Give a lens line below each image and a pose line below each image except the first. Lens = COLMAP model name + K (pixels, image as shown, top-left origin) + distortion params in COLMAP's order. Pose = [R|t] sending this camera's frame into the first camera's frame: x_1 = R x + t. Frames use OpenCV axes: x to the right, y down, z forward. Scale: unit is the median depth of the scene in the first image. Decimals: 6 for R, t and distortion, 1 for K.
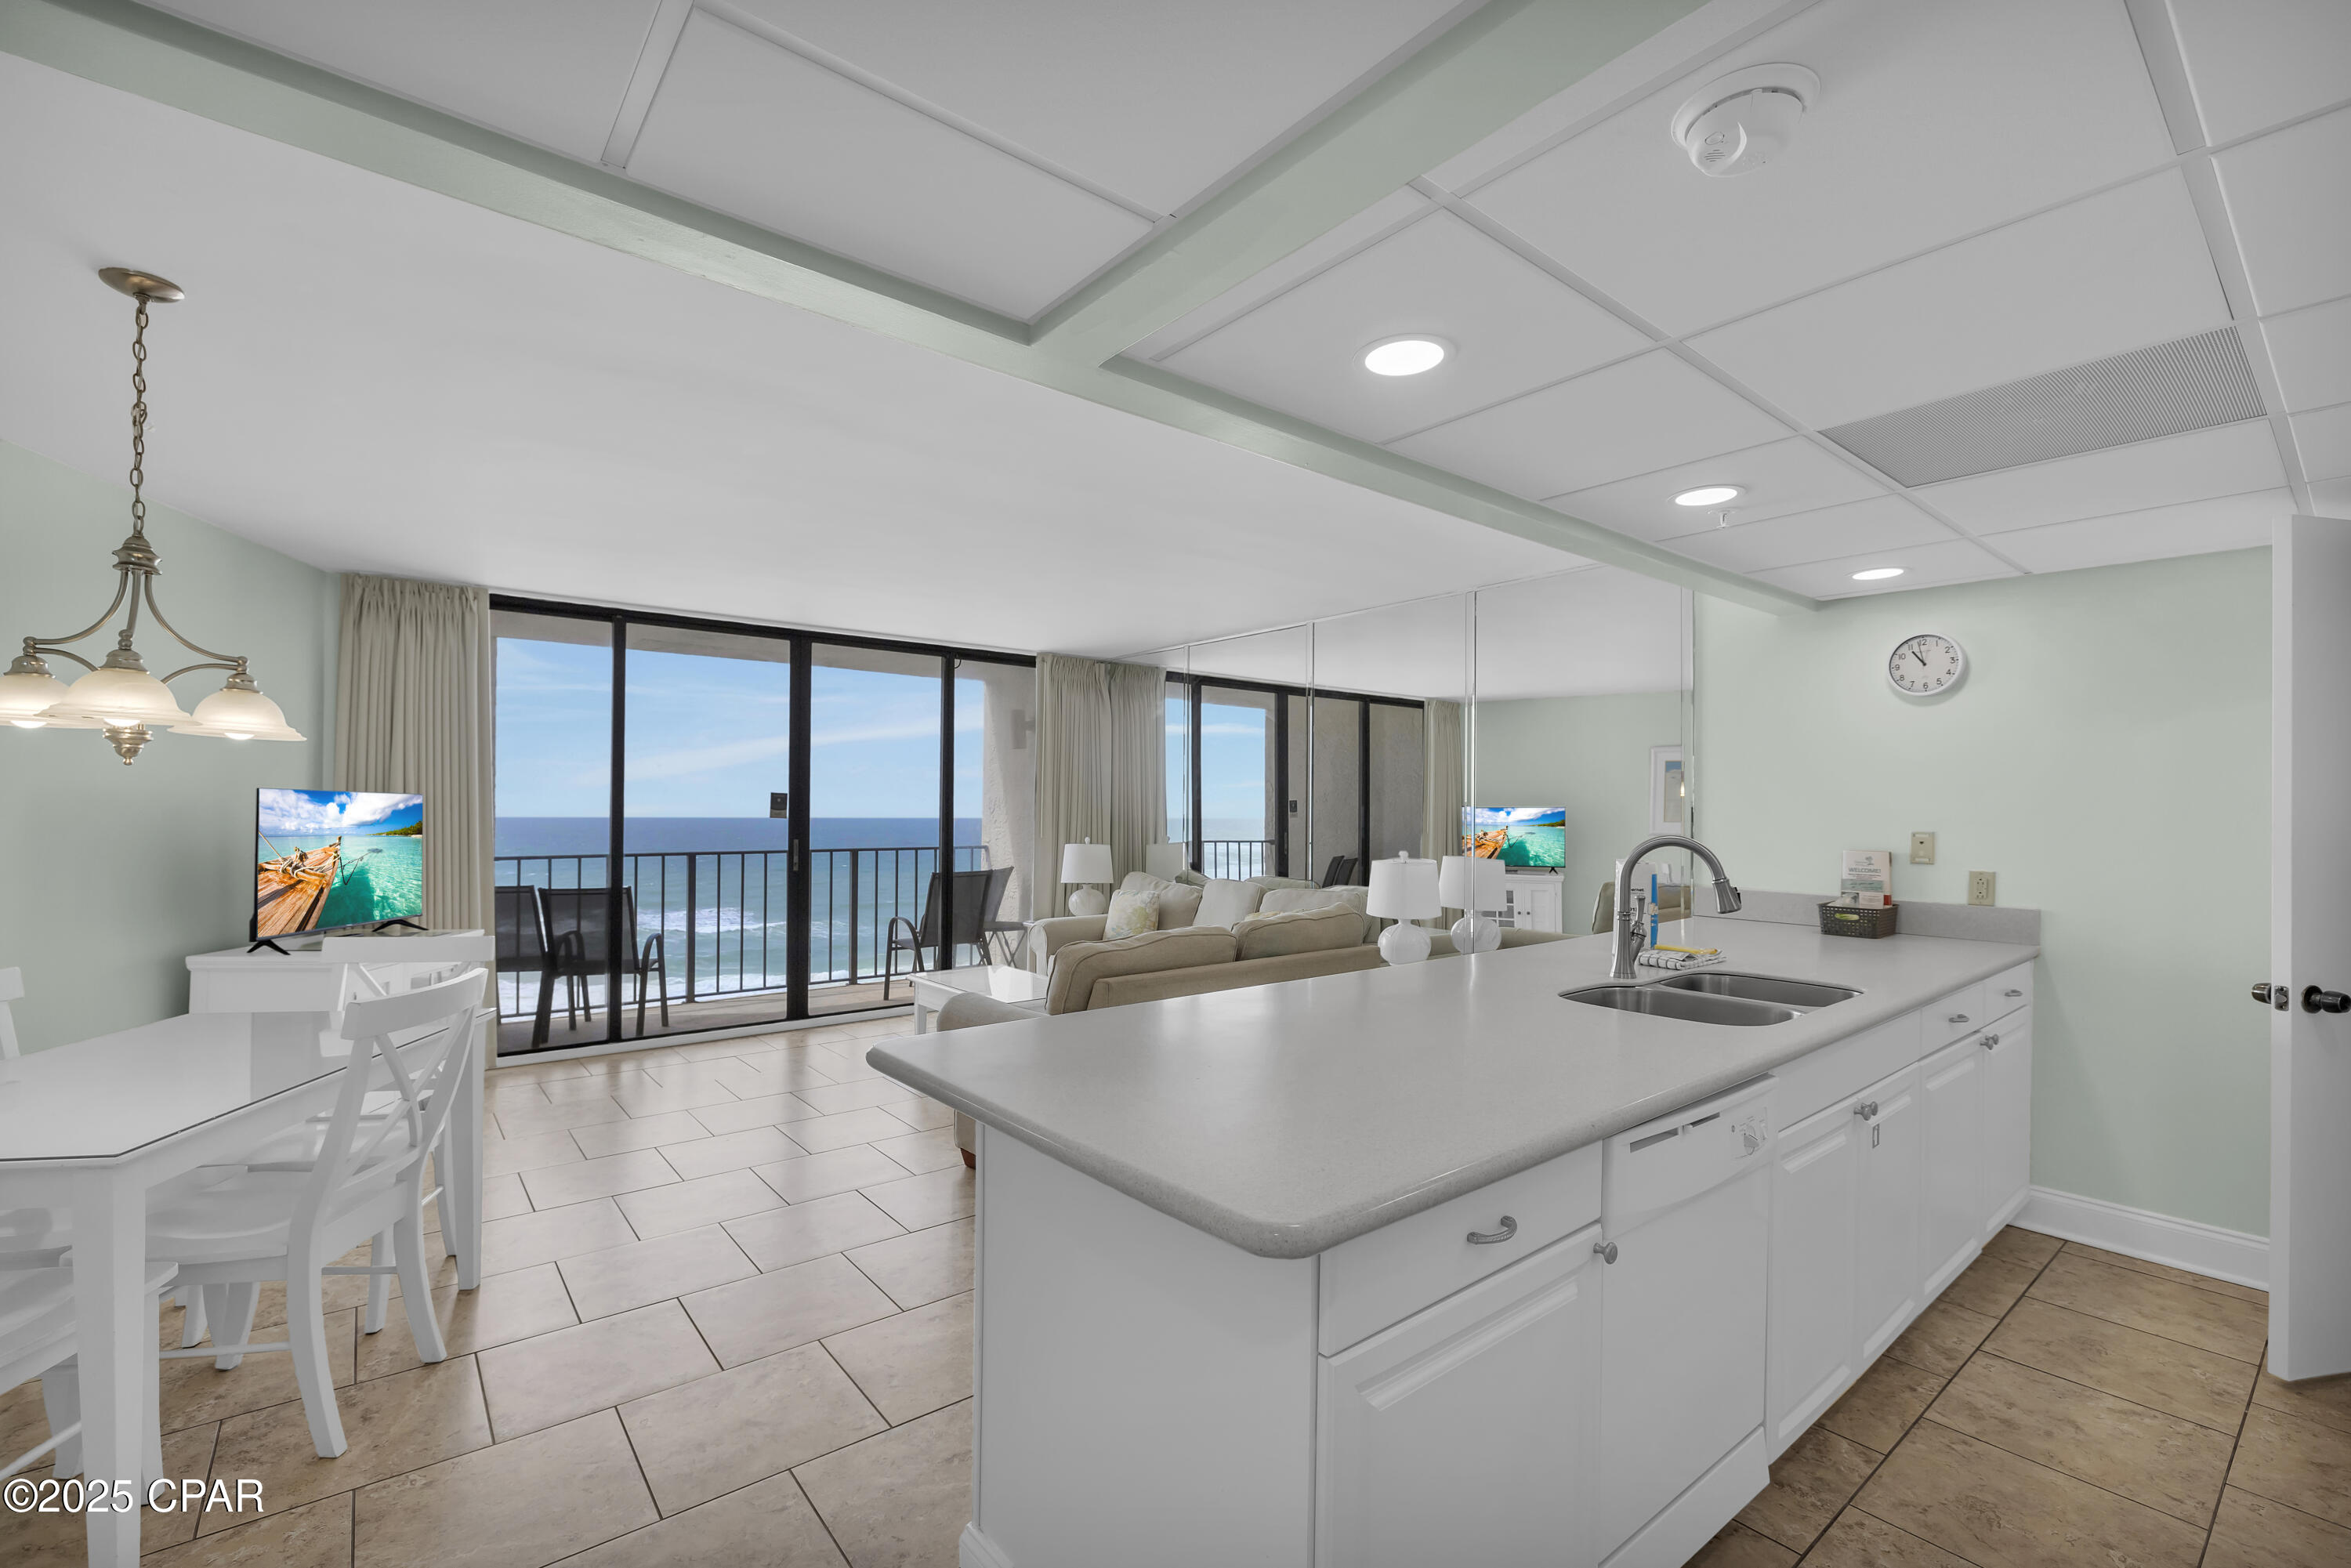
lens RADIAL K [[1007.2, 0, 1183.0], [0, 1007.2, 780.0], [0, 0, 1]] dist [-0.001413, -0.000843]
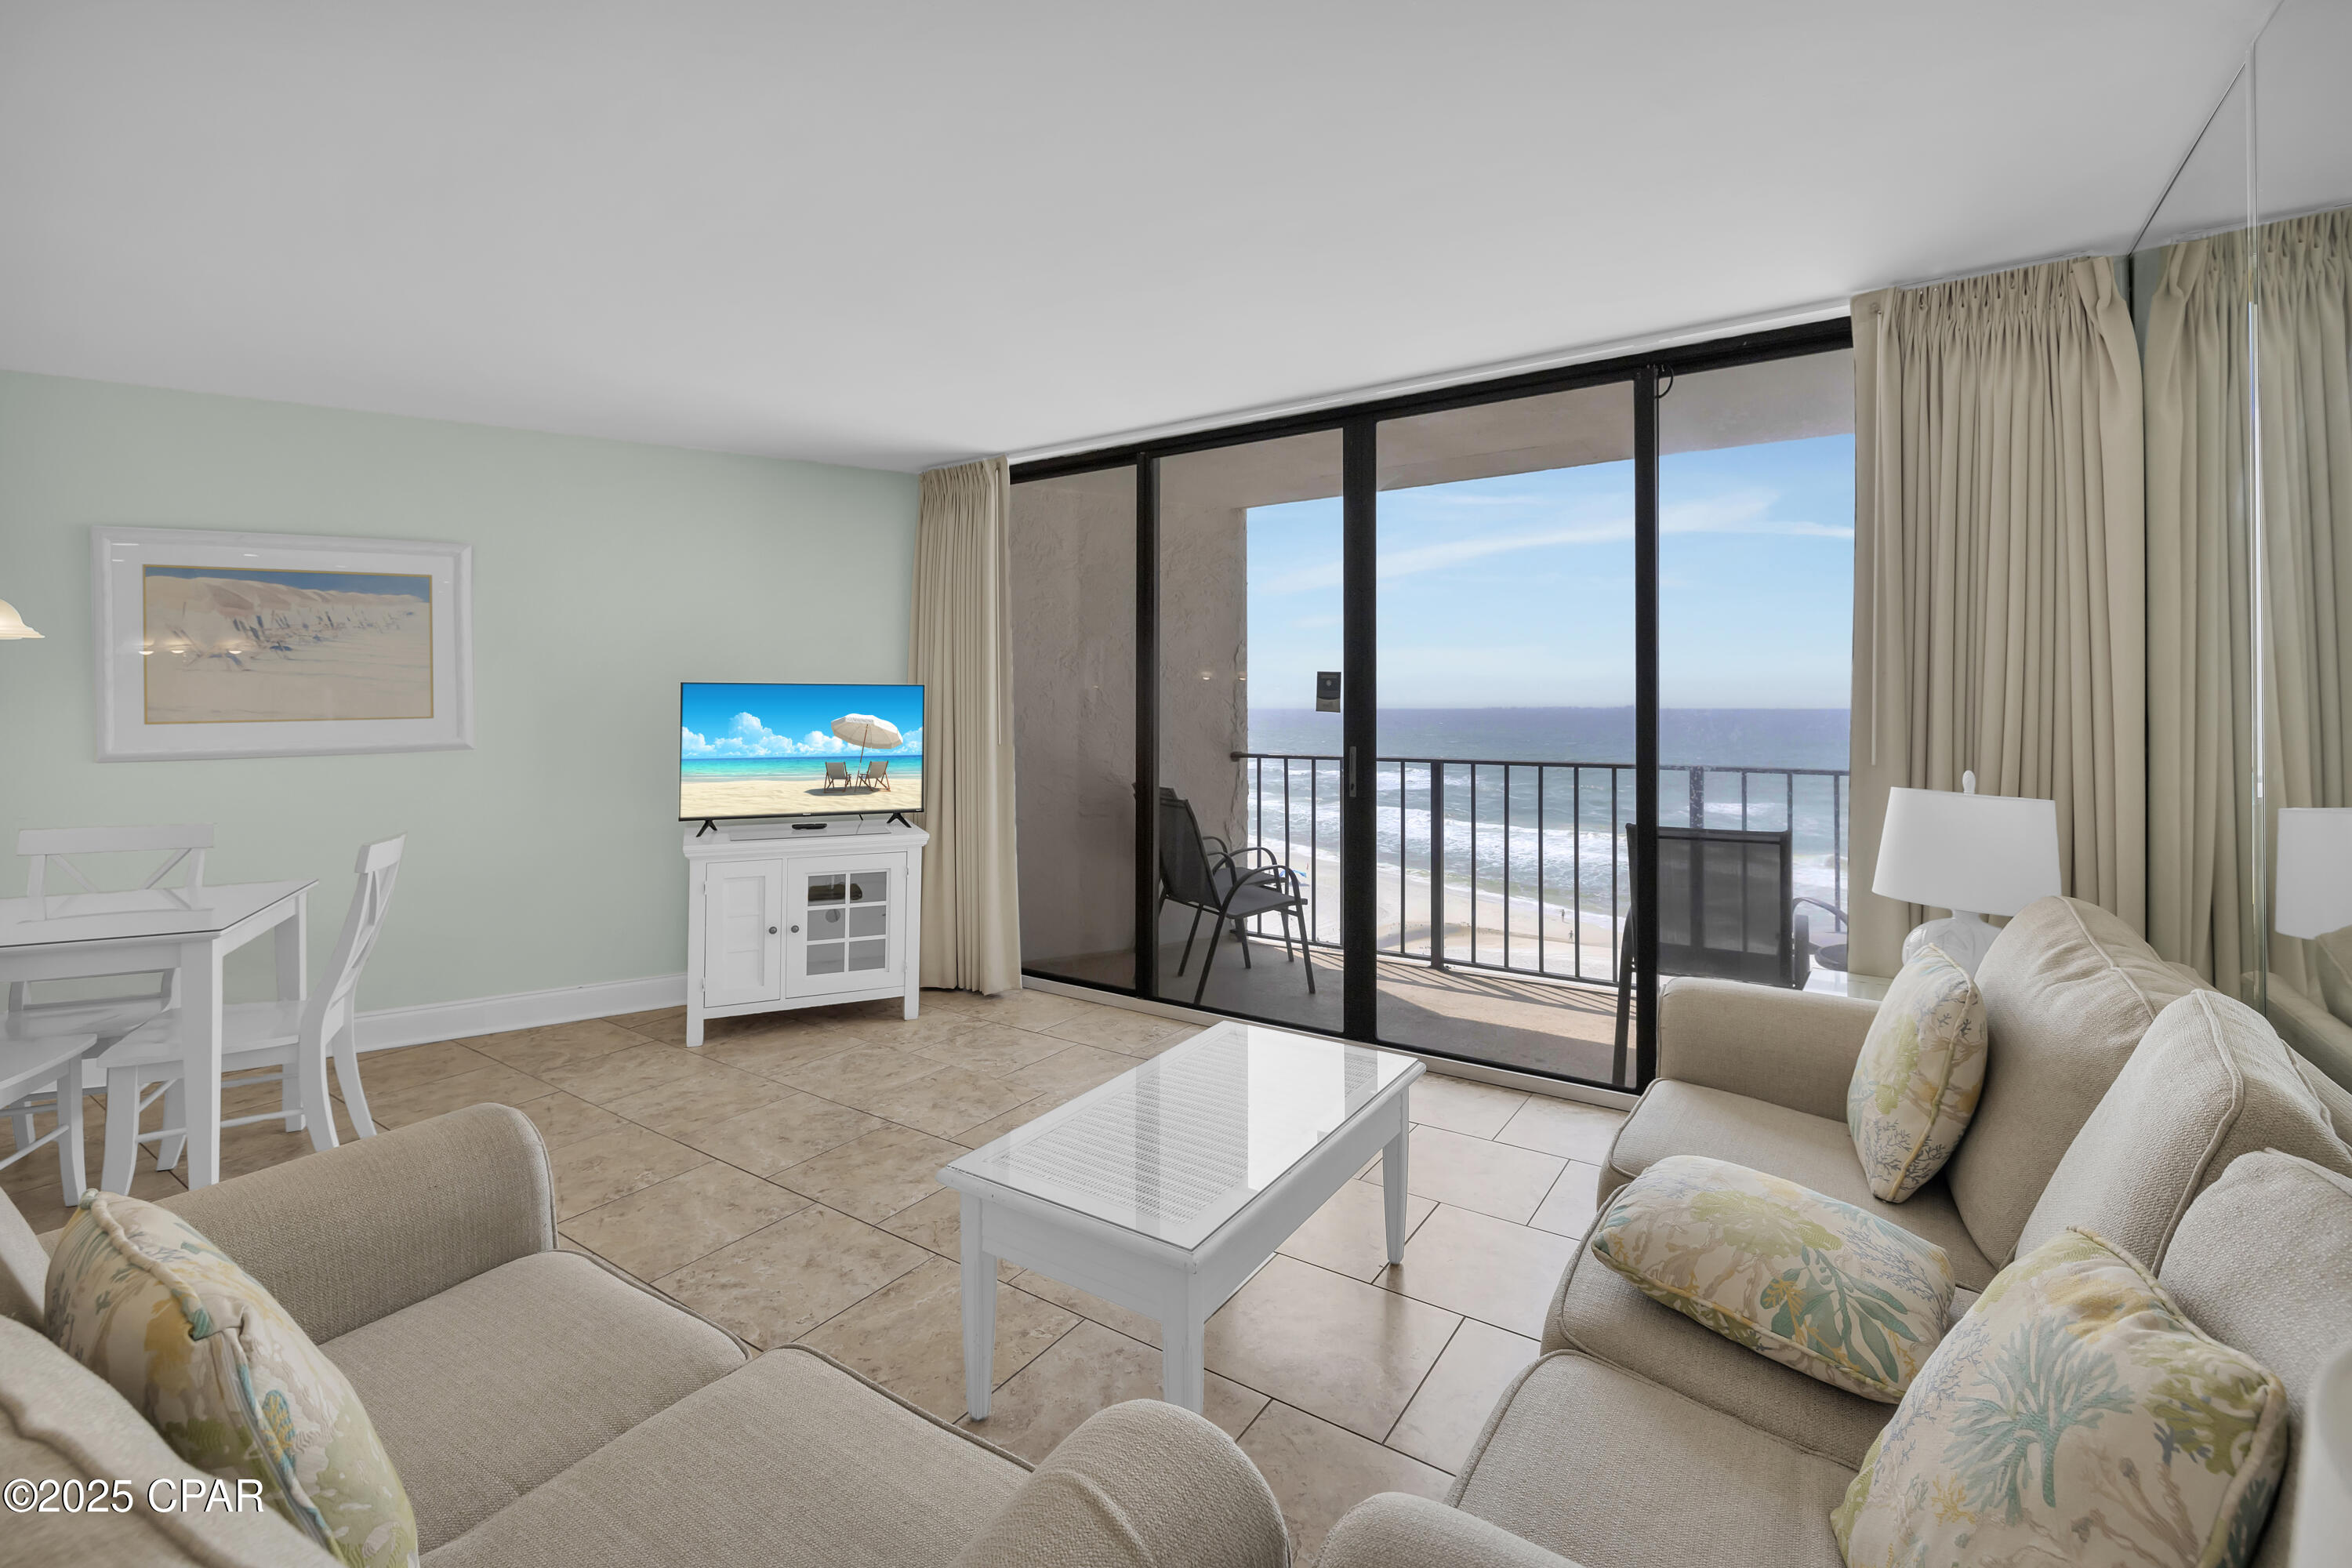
lens RADIAL K [[1046.3, 0, 1182.3], [0, 1046.3, 677.8], [0, 0, 1]] dist [0.002562, -0.000359]
pose [[0.293162, -0.026116, -0.955706, 0.220625], [0.036726, 0.999197, -0.016038, 0.026327], [0.955357, -0.030398, 0.293886, 0.783661]]
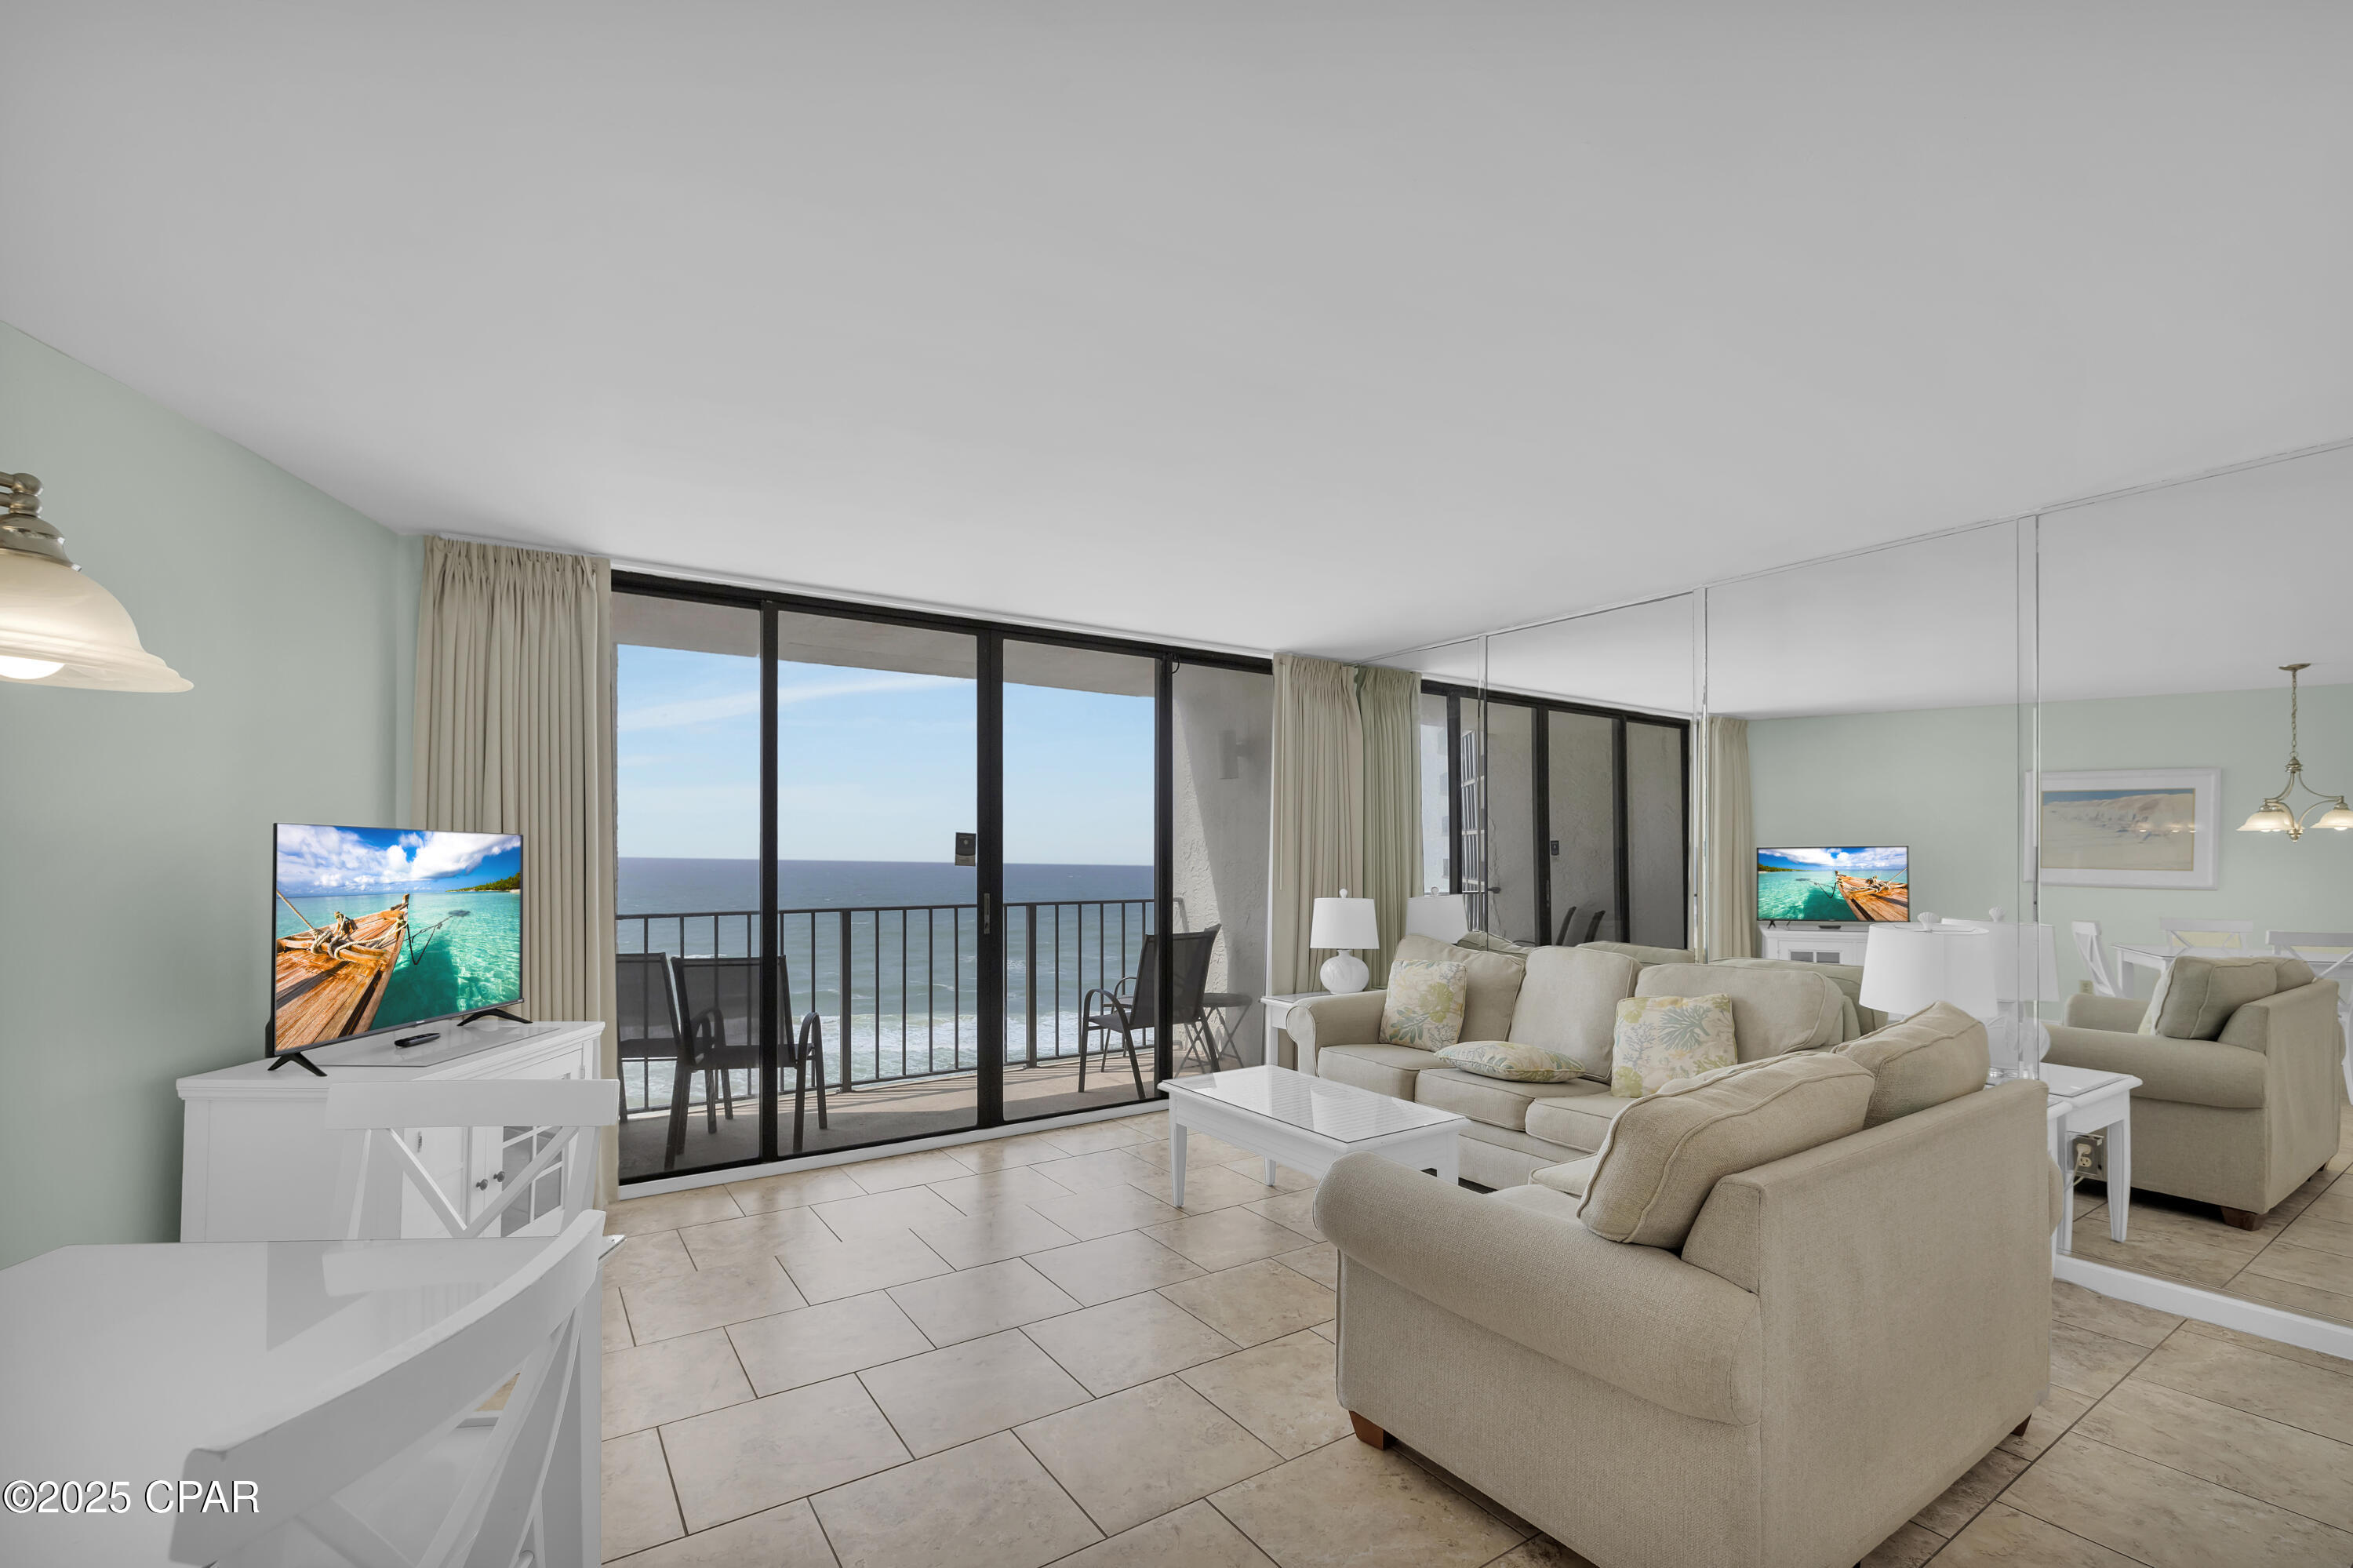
lens RADIAL K [[1018.0, 0, 1181.2], [0, 1018.0, 816.9], [0, 0, 1]] dist [-0.001599, -0.000159]
pose [[0.995521, -0.005540, -0.094375, -0.177841], [0.005073, 0.999974, -0.005182, 0.006623], [0.094402, 0.004680, 0.995523, 0.259320]]
